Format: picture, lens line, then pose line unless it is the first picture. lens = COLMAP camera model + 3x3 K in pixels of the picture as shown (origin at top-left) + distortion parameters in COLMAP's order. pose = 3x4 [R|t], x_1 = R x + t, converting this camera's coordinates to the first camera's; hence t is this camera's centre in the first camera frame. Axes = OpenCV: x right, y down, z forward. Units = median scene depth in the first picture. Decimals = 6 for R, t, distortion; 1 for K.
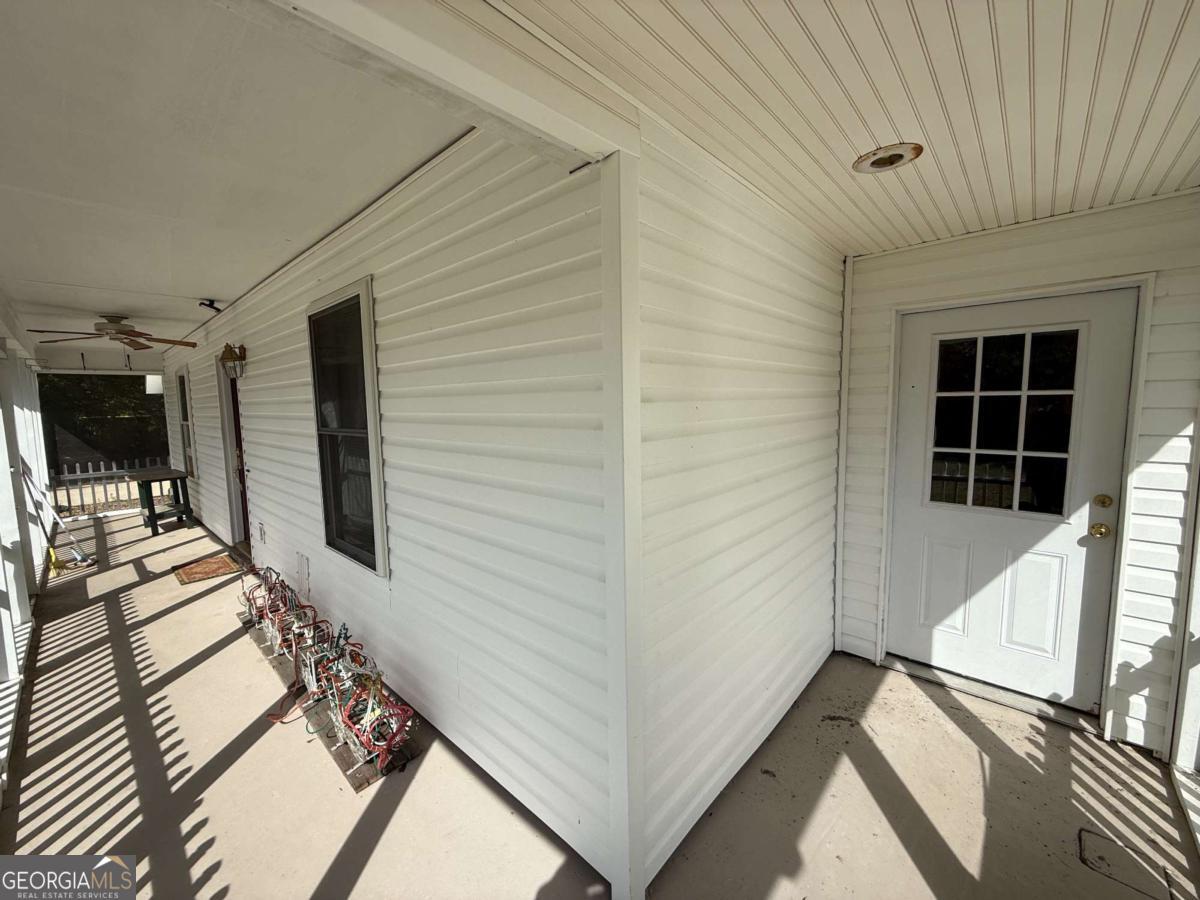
lens RADIAL K [[473.7, 0, 596.8], [0, 473.7, 450.2], [0, 0, 1]] dist [-0.001025, 0.000184]
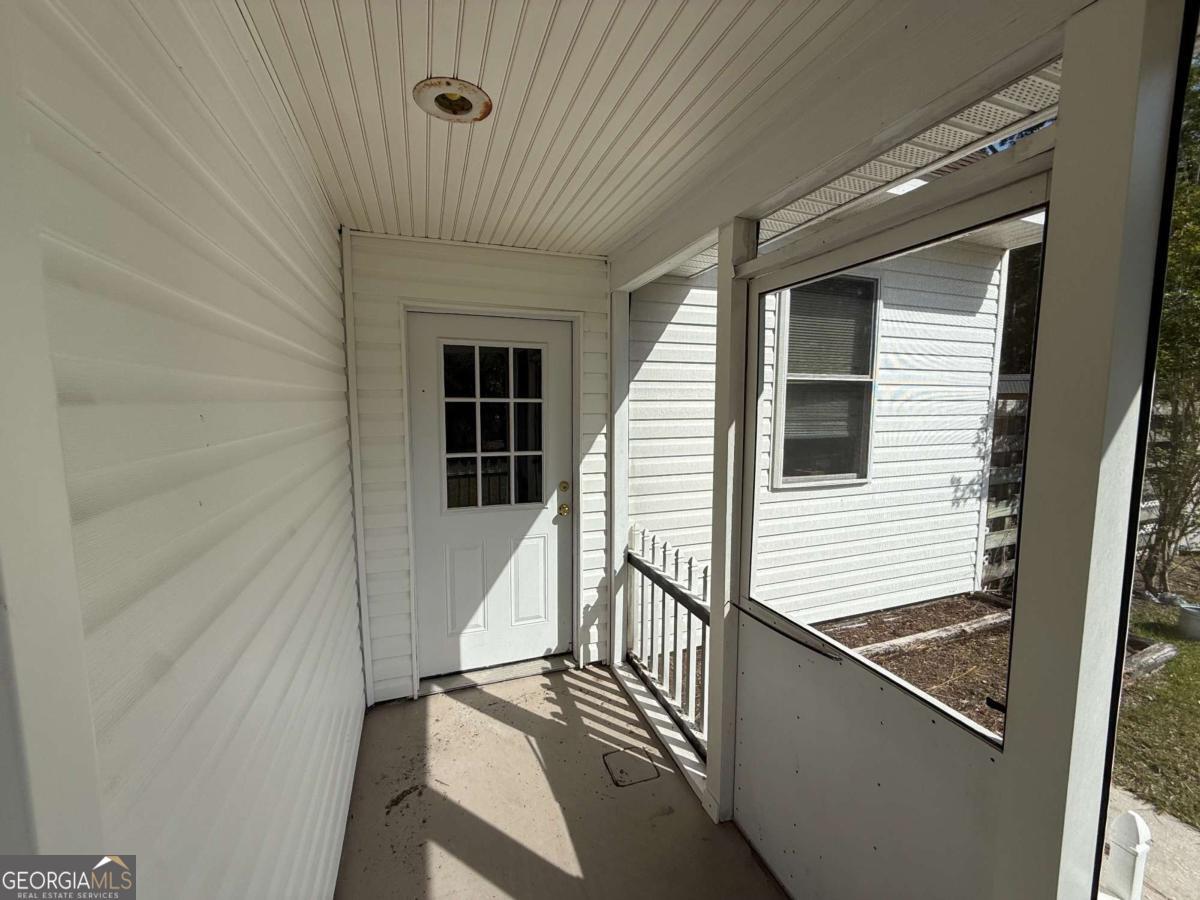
lens RADIAL K [[473.7, 0, 596.8], [0, 473.7, 450.2], [0, 0, 1]] dist [-0.001025, 0.000184]
pose [[0.464018, -0.070107, 0.883047, -0.011839], [0.077076, 0.996278, 0.038595, -0.031604], [-0.882466, 0.050153, 0.467695, 0.311328]]
